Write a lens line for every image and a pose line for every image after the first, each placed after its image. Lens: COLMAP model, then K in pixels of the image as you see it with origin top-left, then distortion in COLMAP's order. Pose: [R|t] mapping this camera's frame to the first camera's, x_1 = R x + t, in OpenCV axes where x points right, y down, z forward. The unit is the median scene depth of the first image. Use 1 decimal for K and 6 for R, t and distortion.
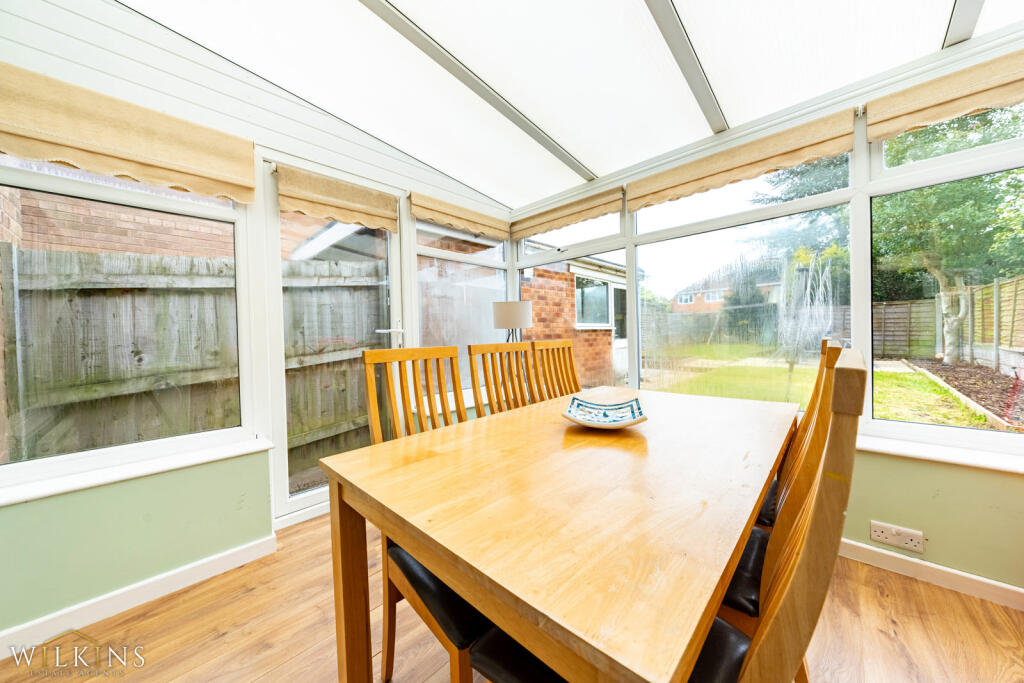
lens RADIAL K [[347.3, 0, 508.3], [0, 347.3, 340.4], [0, 0, 1]] dist [0.003008, -0.000102]
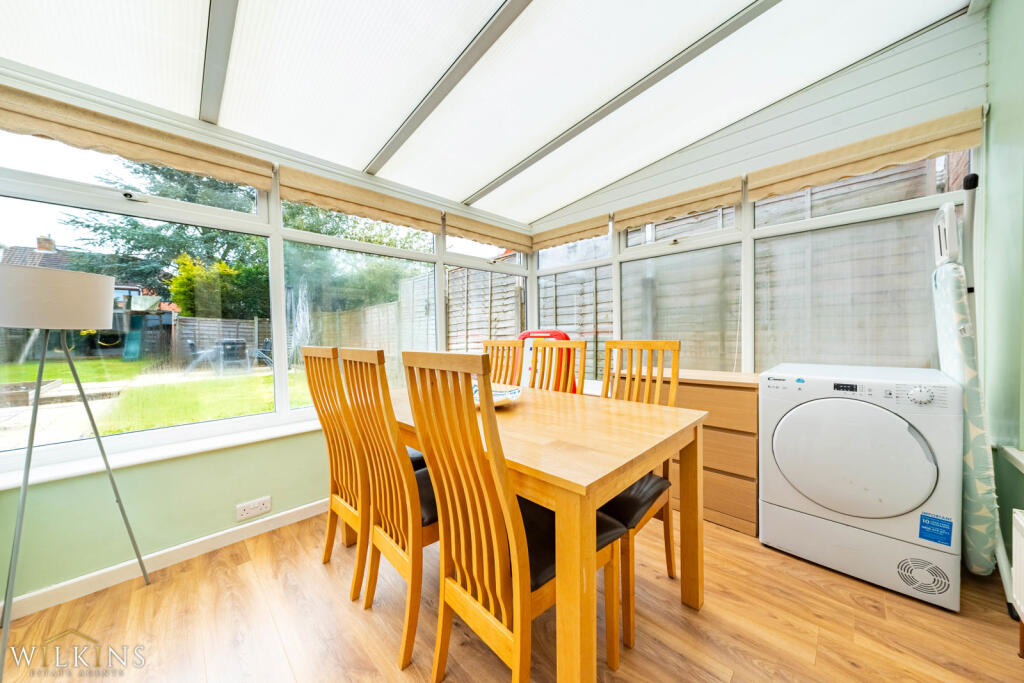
lens RADIAL K [[333.5, 0, 511.9], [0, 333.5, 344.6], [0, 0, 1]] dist [-0.001700, -0.000063]
pose [[0.017946, -0.008141, 0.999806, -0.170307], [0.032133, 0.999455, 0.007562, 0.002123], [-0.999322, 0.031991, 0.018198, 0.152577]]
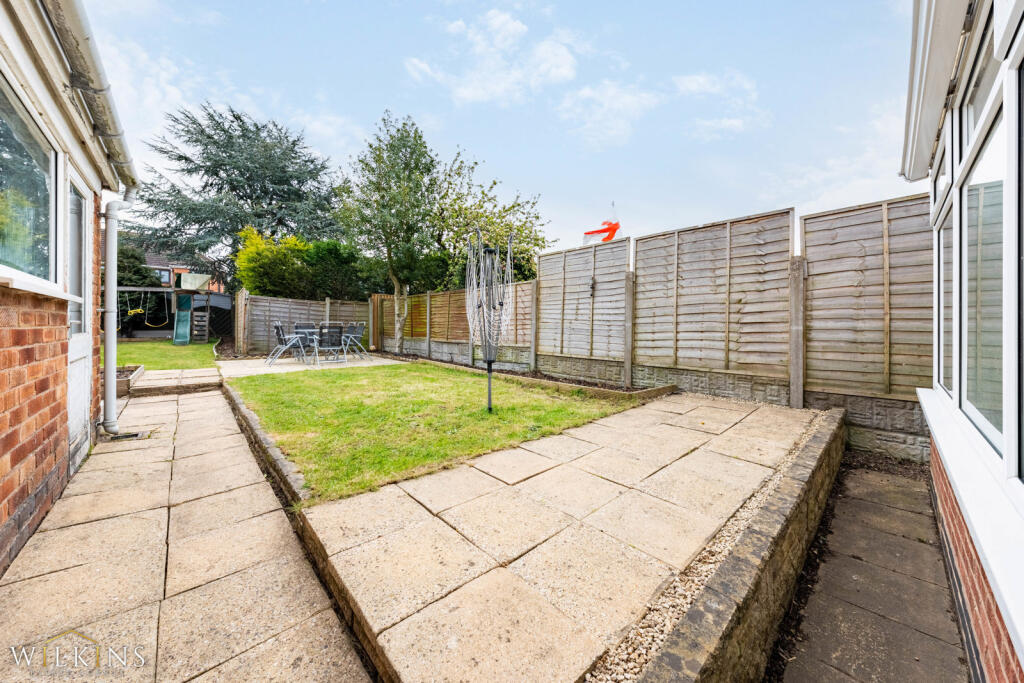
lens RADIAL K [[347.3, 0, 510.3], [0, 347.3, 326.1], [0, 0, 1]] dist [0.003008, -0.000102]
pose [[0.058279, 0.021596, 0.998067, 0.001601], [0.008867, 0.999715, -0.022149, 0.000460], [-0.998261, 0.010141, 0.058071, 0.590691]]
